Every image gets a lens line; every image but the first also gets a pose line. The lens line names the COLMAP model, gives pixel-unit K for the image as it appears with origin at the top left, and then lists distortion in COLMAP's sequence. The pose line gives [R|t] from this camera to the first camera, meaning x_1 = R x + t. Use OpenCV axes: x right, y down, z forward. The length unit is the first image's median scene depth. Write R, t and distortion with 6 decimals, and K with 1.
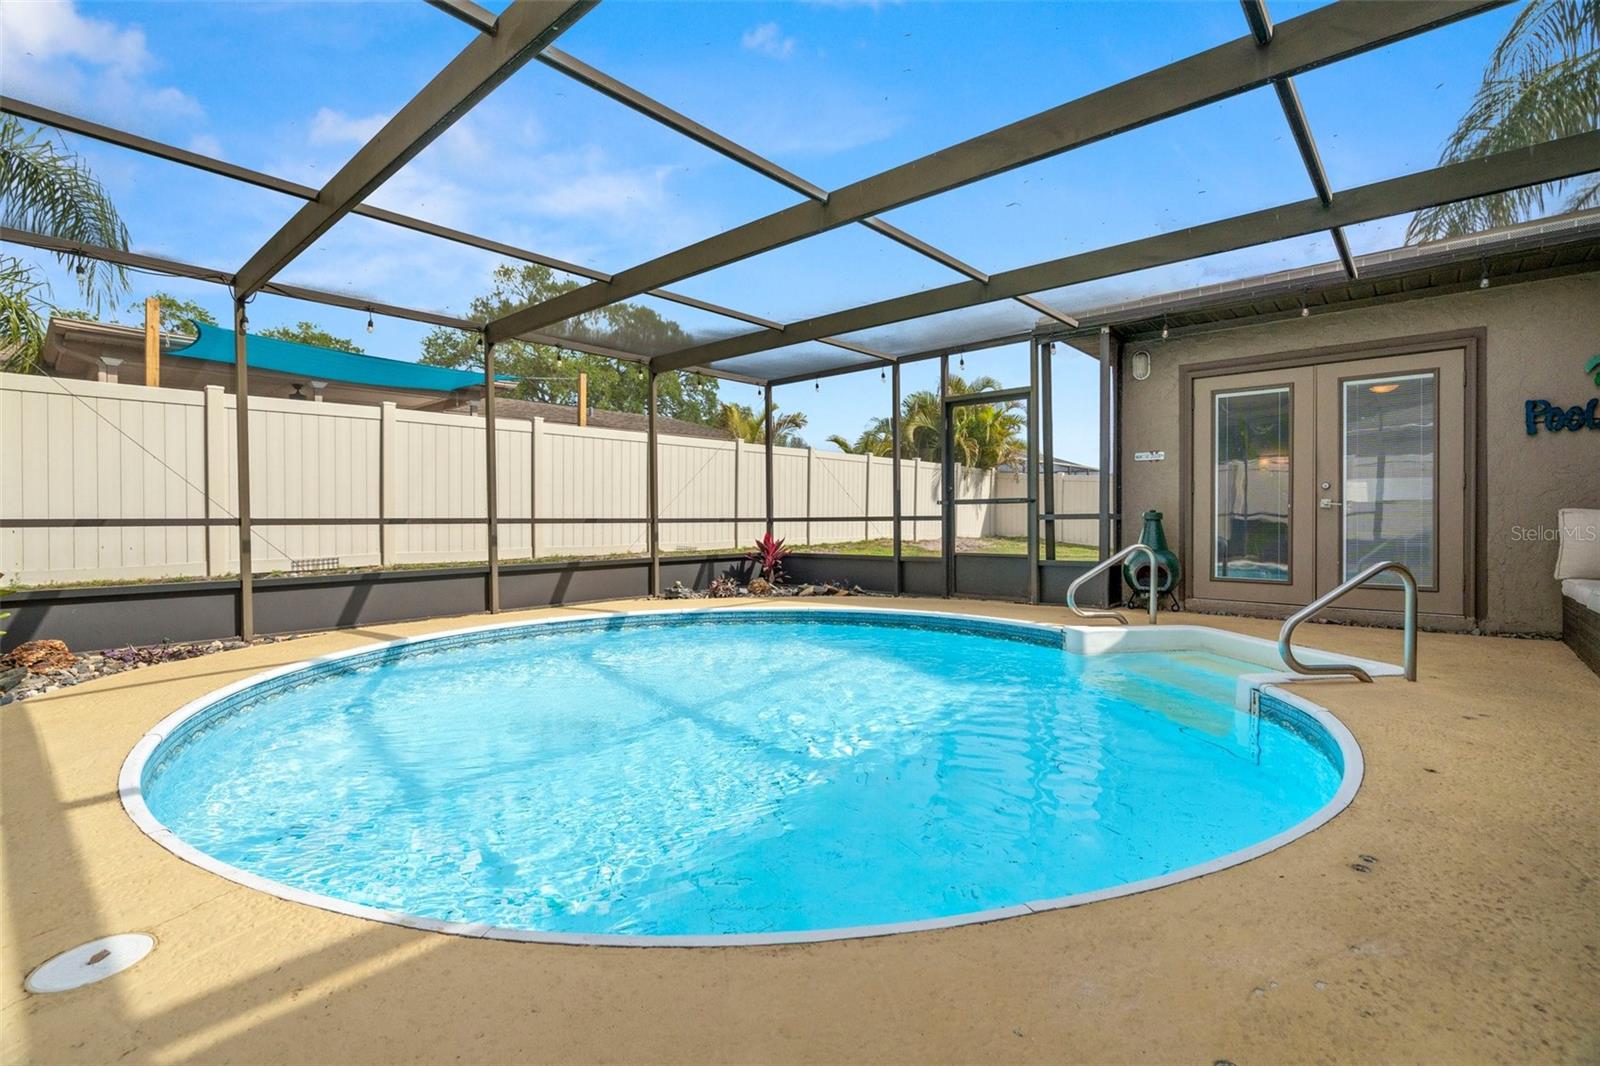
lens RADIAL K [[710.2, 0, 802.7], [0, 710.2, 524.5], [0, 0, 1]] dist [-0.009632, 0.003494]
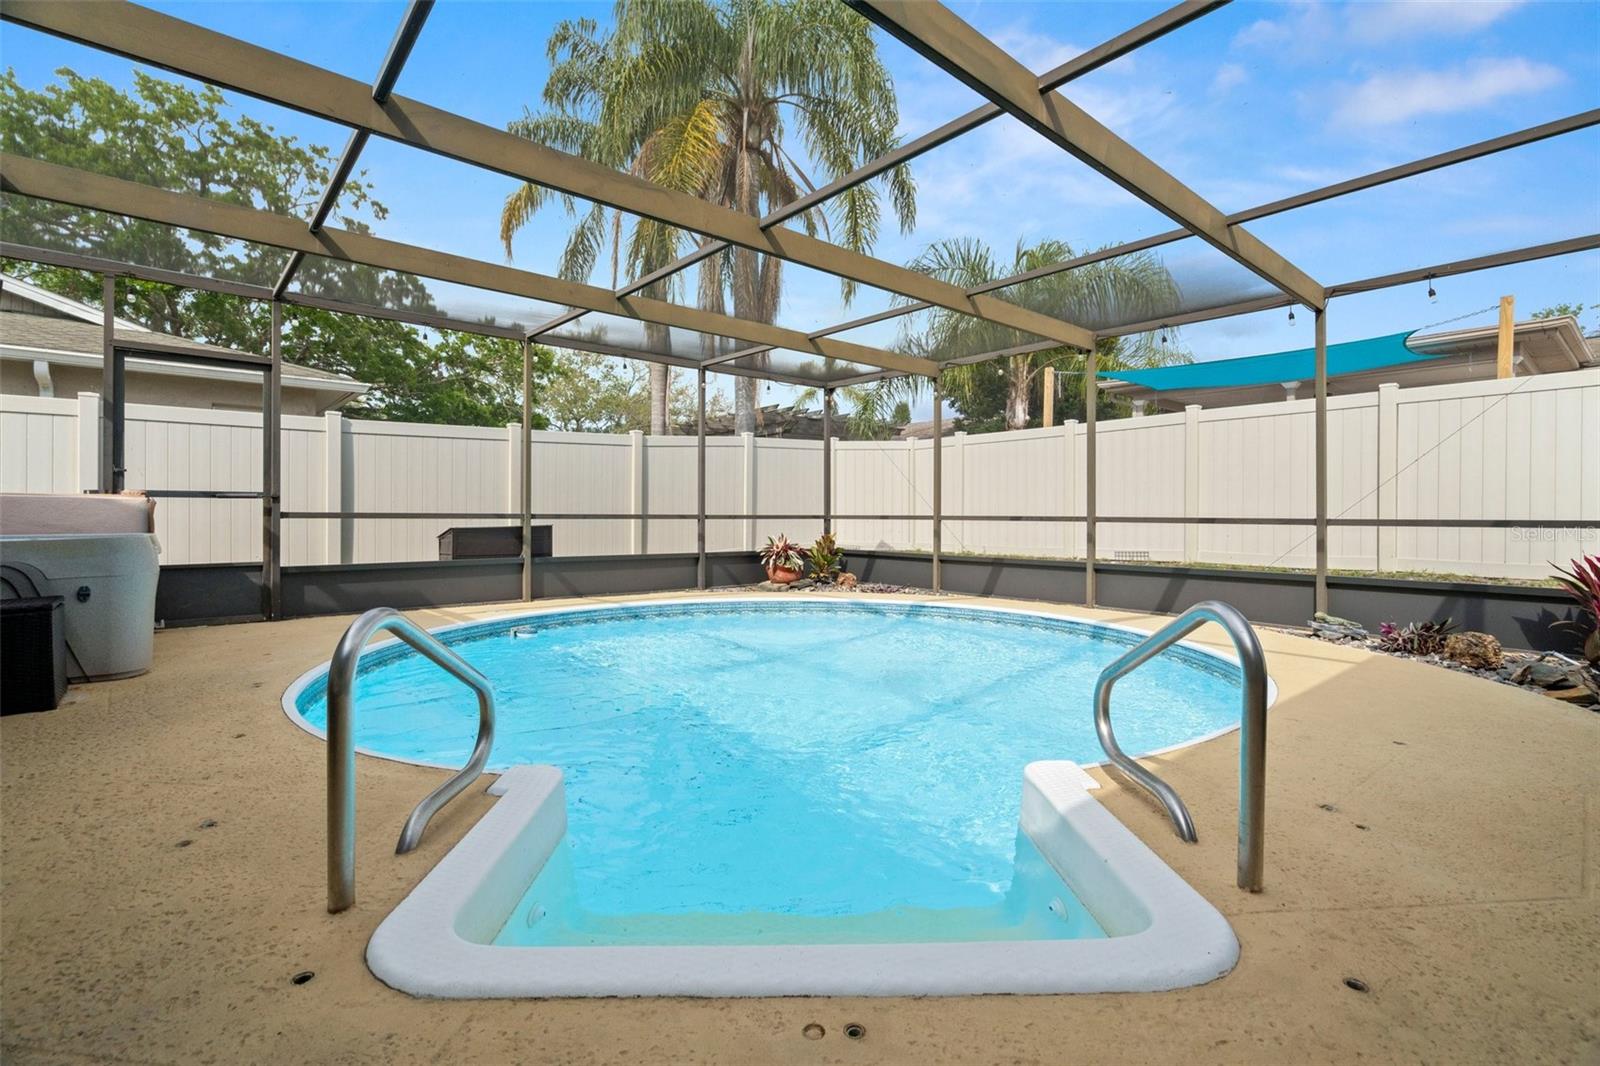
lens RADIAL K [[710.2, 0, 803.7], [0, 710.2, 517.4], [0, 0, 1]] dist [-0.009632, 0.003494]
pose [[-0.113886, 0.005246, -0.993480, 0.742361], [-0.017255, 0.999825, 0.007258, -0.009994], [0.993344, 0.017969, -0.113775, 0.796712]]
